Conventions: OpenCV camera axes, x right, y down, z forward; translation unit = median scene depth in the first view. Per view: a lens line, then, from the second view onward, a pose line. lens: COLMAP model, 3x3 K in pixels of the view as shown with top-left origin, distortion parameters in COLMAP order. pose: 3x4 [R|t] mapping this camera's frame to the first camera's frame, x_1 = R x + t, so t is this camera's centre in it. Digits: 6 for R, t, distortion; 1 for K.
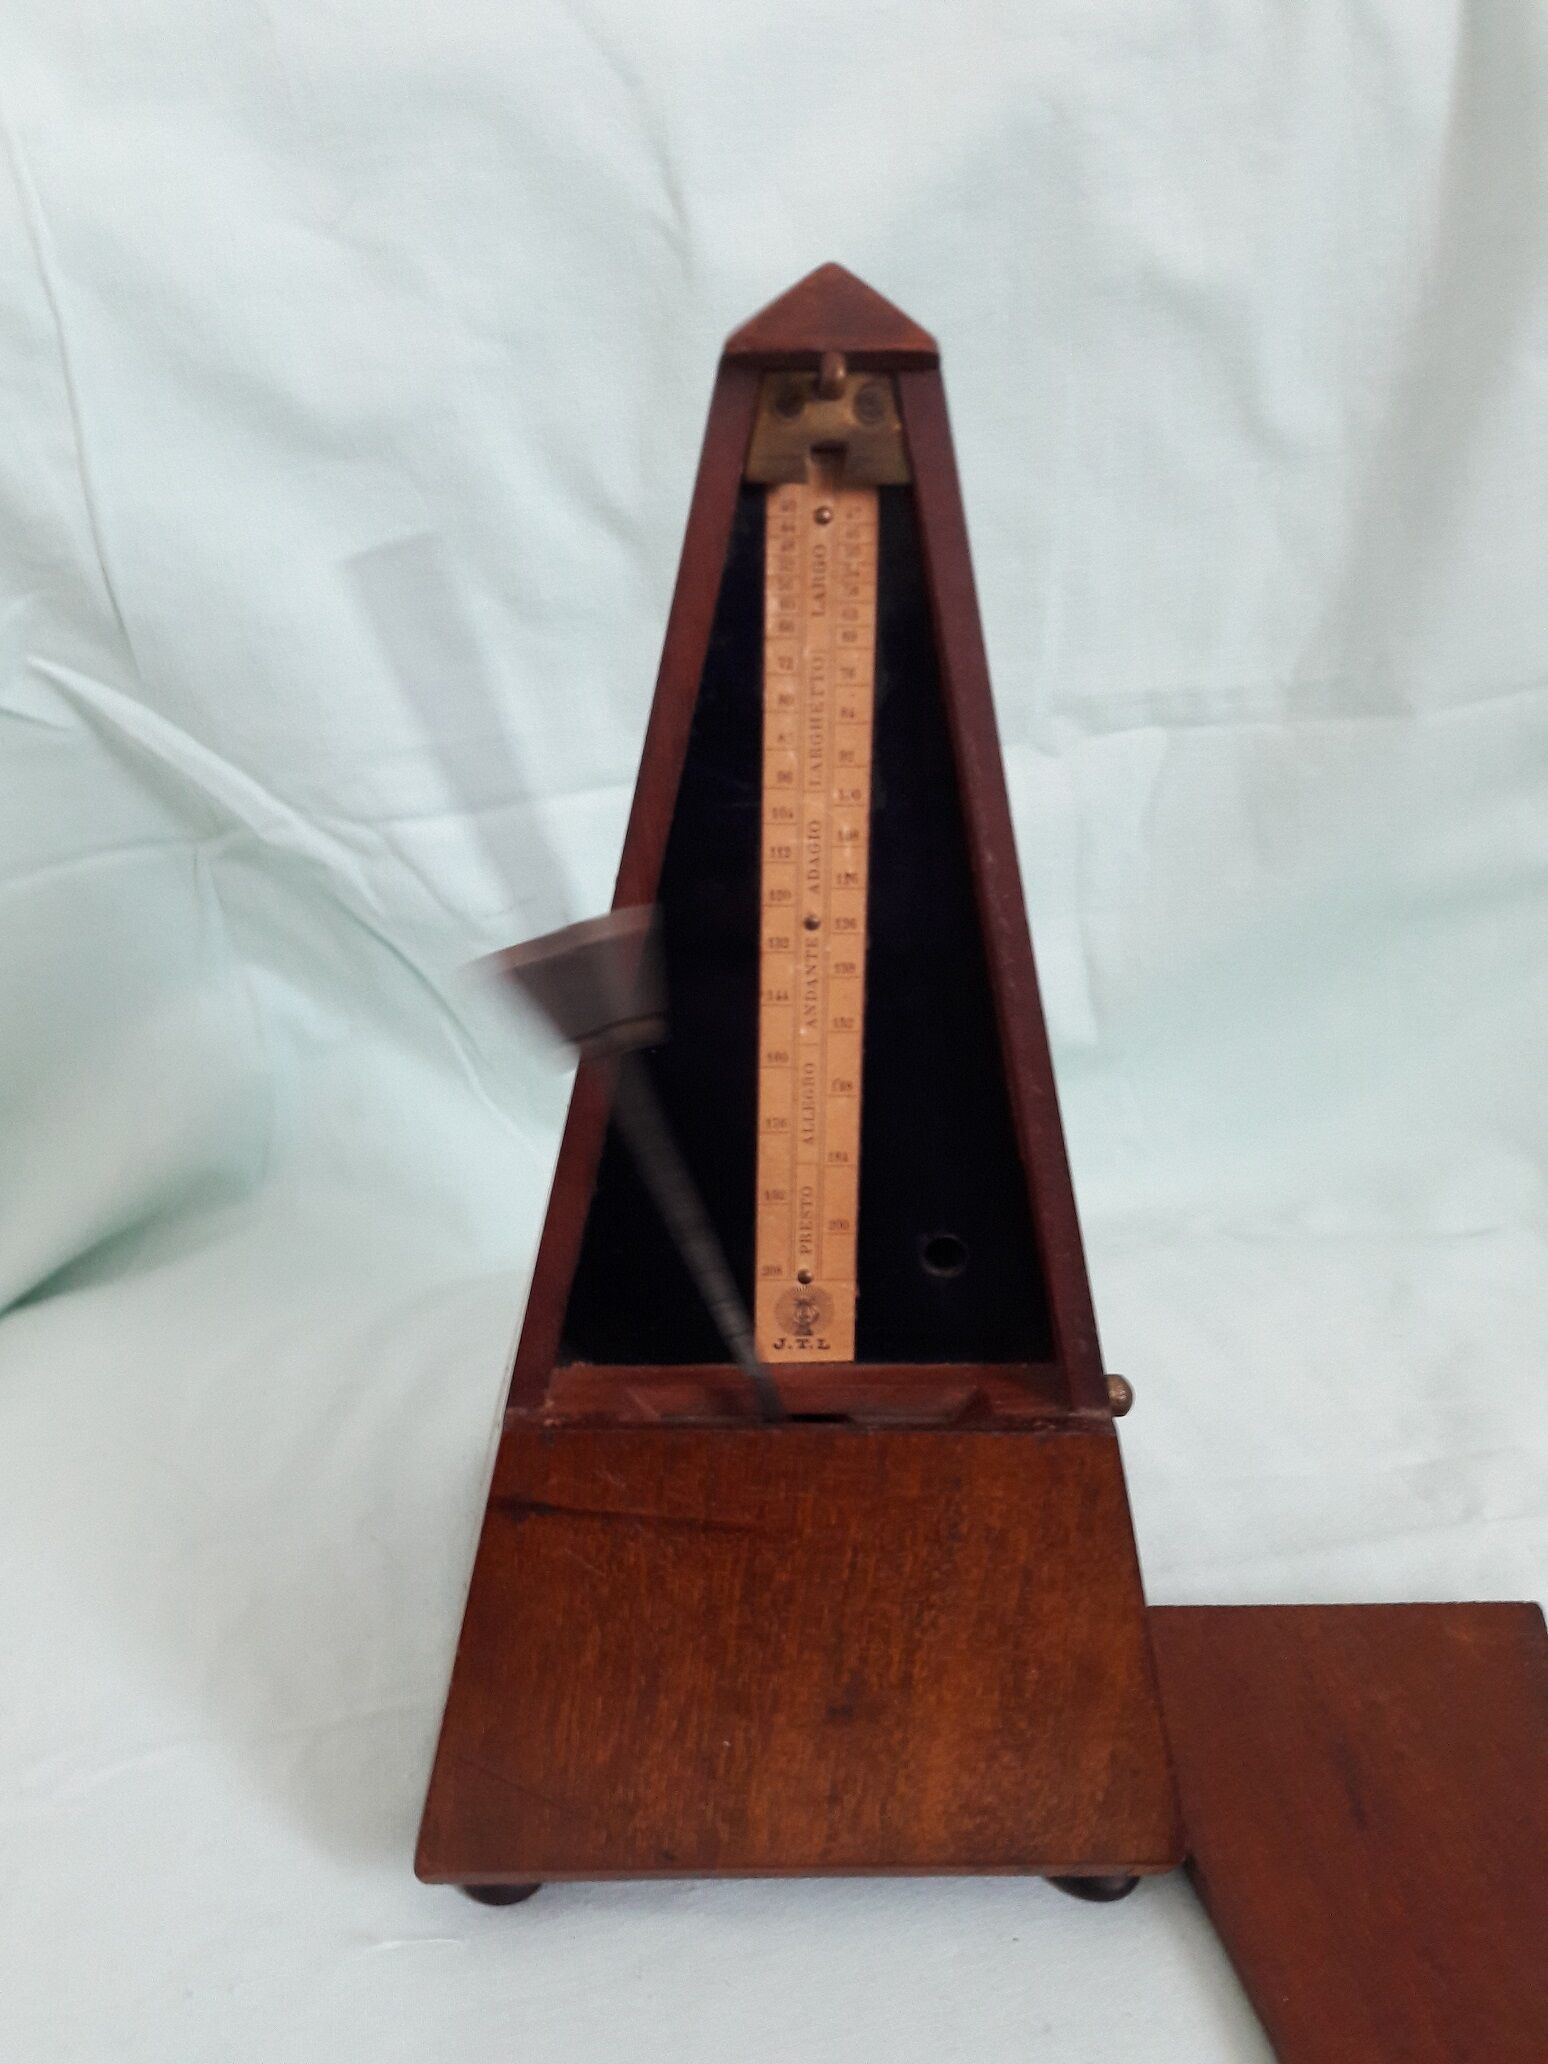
lens RADIAL K [[1664.5, 0, 774.0], [0, 1664.5, 1032.0], [0, 0, 1]] dist [0.057451, -0.099640]
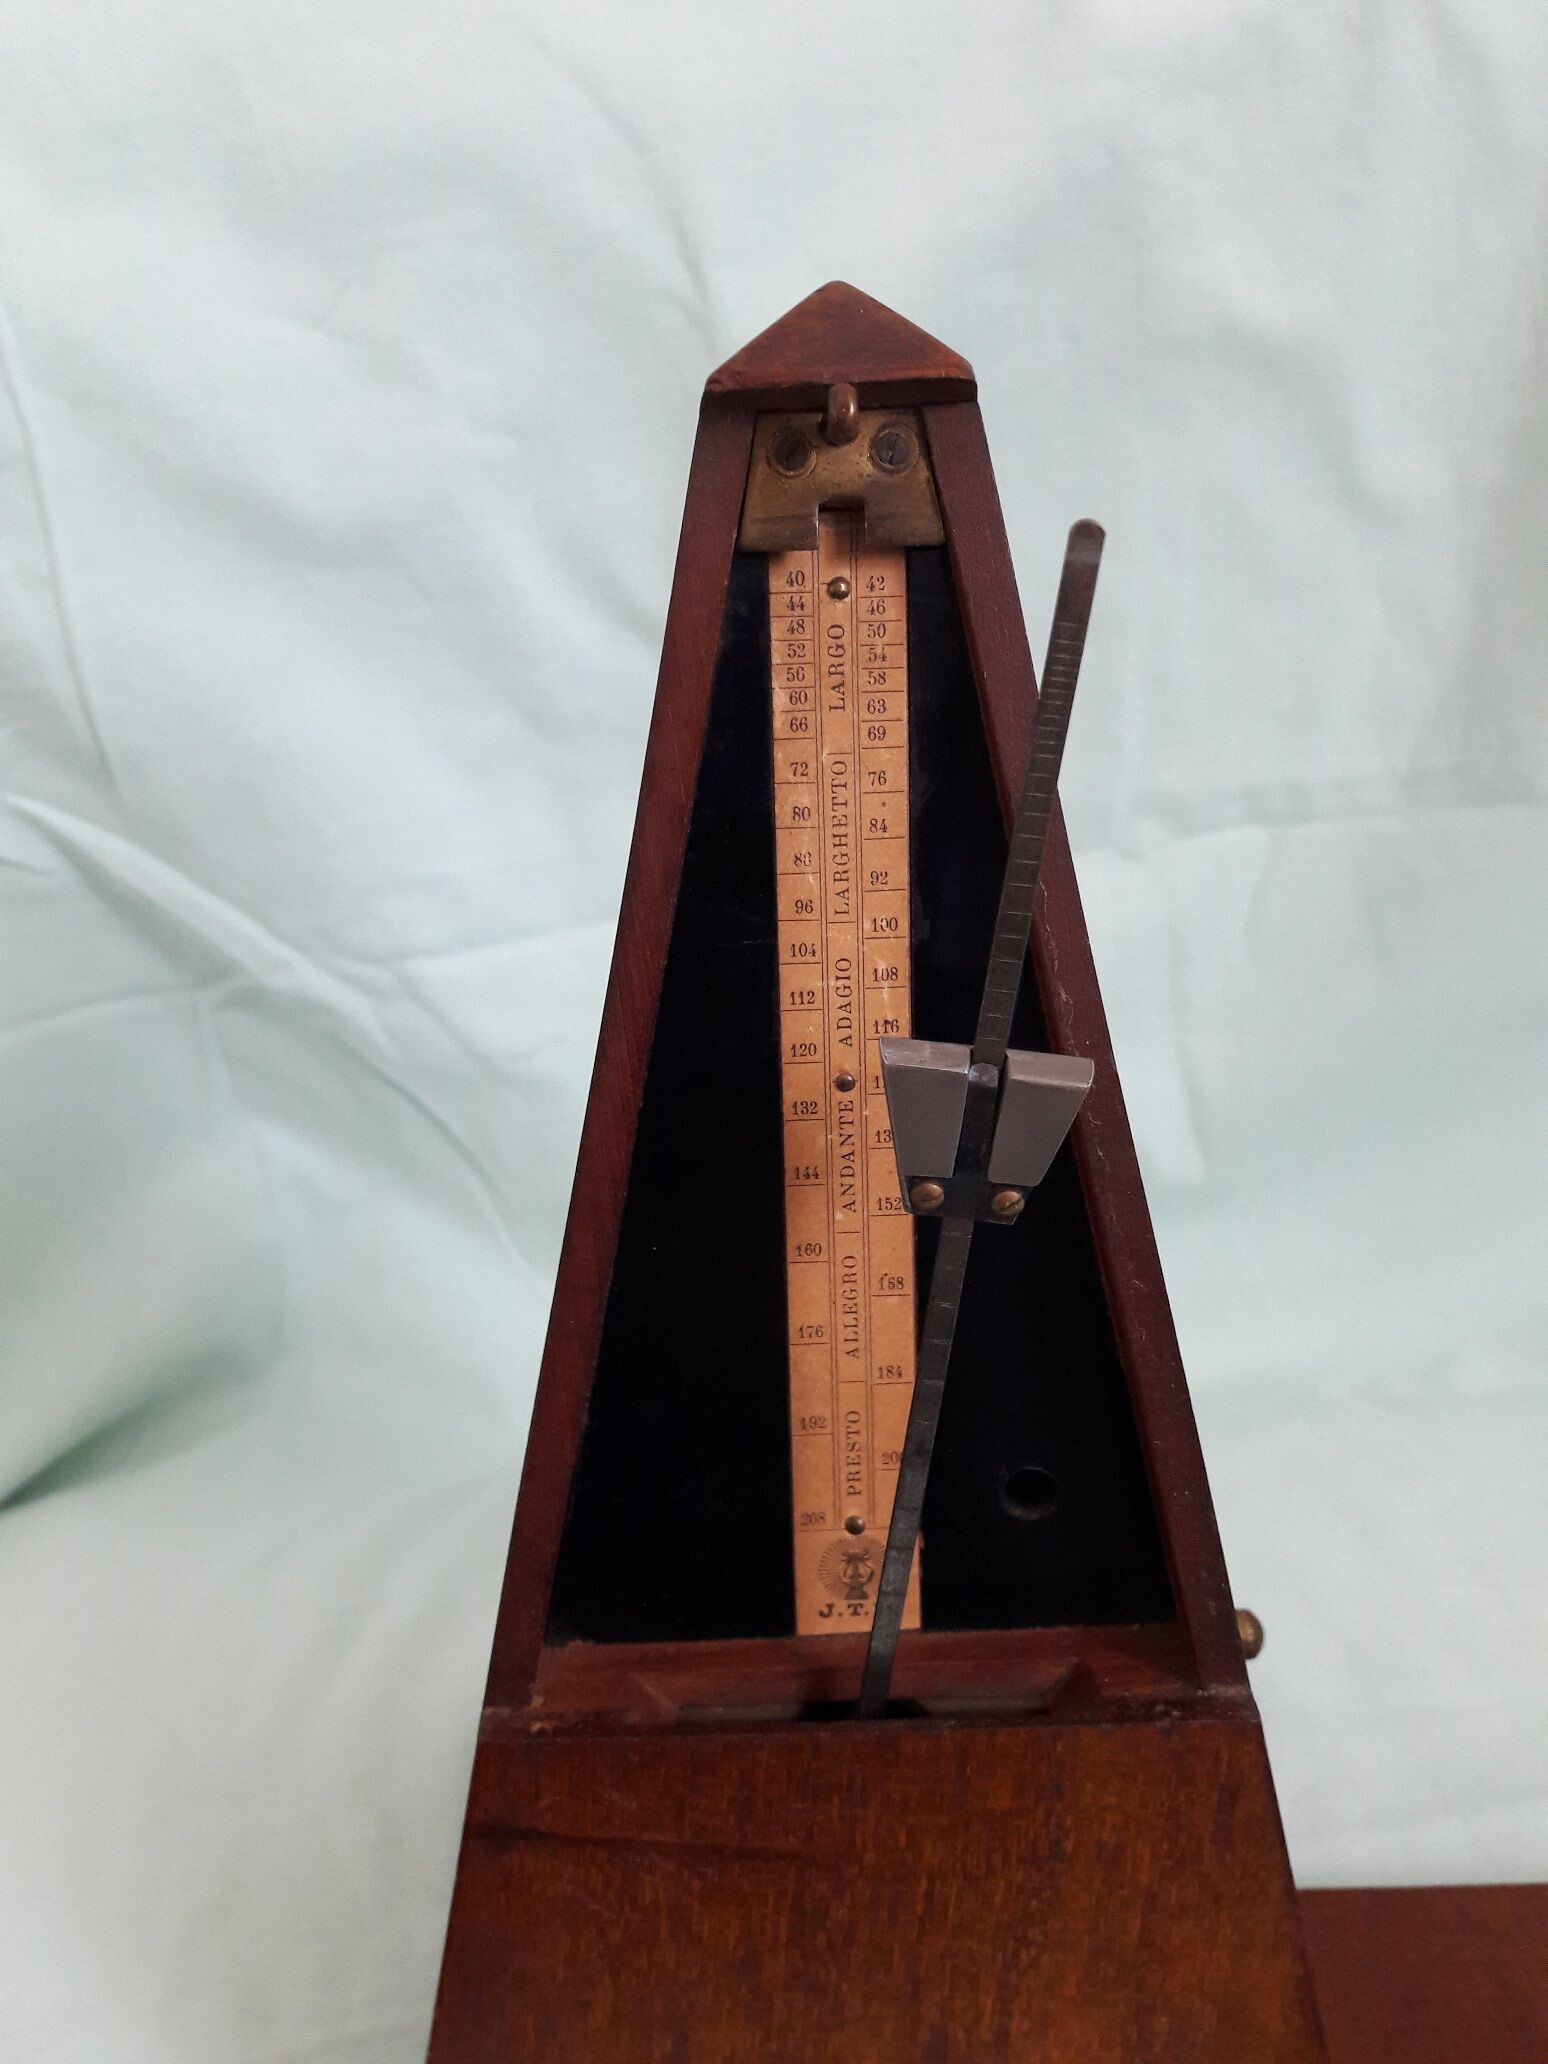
lens RADIAL K [[1698.0, 0, 774.0], [0, 1698.0, 1032.0], [0, 0, 1]] dist [0.046161, -0.103148]
pose [[0.998379, -0.030238, -0.048211, 0.025158], [0.027044, 0.997480, -0.065591, -0.037131], [0.050073, 0.064181, 0.996681, 0.165605]]
